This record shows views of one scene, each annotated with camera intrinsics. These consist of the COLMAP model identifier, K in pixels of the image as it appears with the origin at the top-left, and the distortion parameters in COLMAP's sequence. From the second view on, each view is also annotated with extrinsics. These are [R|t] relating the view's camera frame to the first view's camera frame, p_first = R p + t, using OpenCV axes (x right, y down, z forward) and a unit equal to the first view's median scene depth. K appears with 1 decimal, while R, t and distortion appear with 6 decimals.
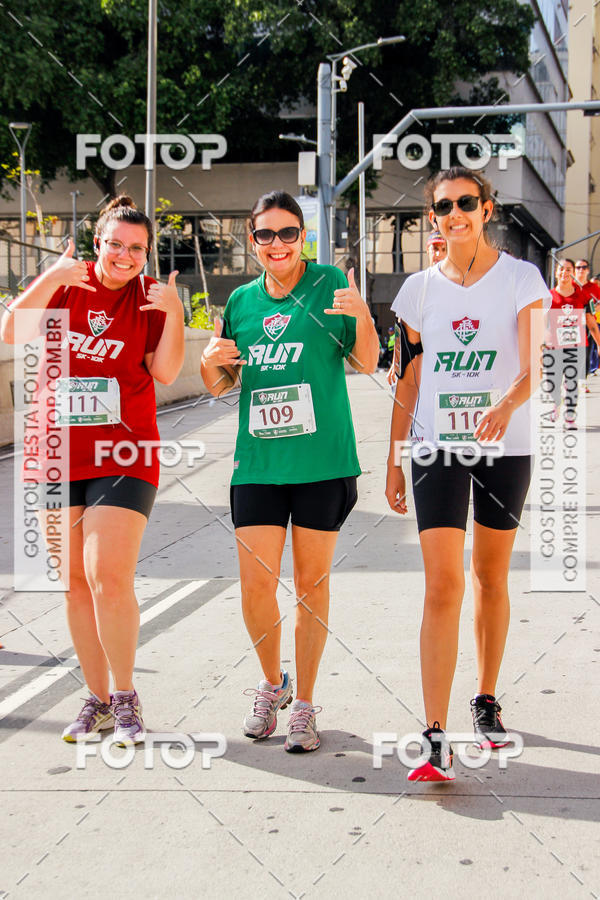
lens RADIAL K [[1586.3, 0, 301.1], [0, 1586.3, 418.8], [0, 0, 1]] dist [0.271612, 0.091083]
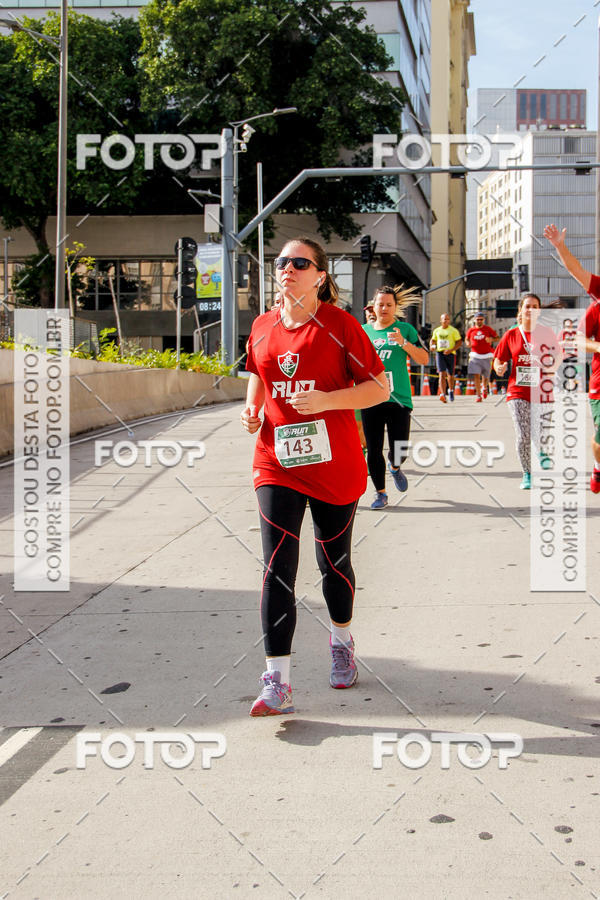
lens RADIAL K [[2026.6, 0, 347.2], [0, 2026.6, 381.6], [0, 0, 1]] dist [0.309239, 0.595679]
pose [[0.996275, 0.001637, 0.086218, -0.026640], [0.003480, 0.998242, -0.059167, 0.047778], [-0.086163, 0.059247, 0.994518, -0.466313]]
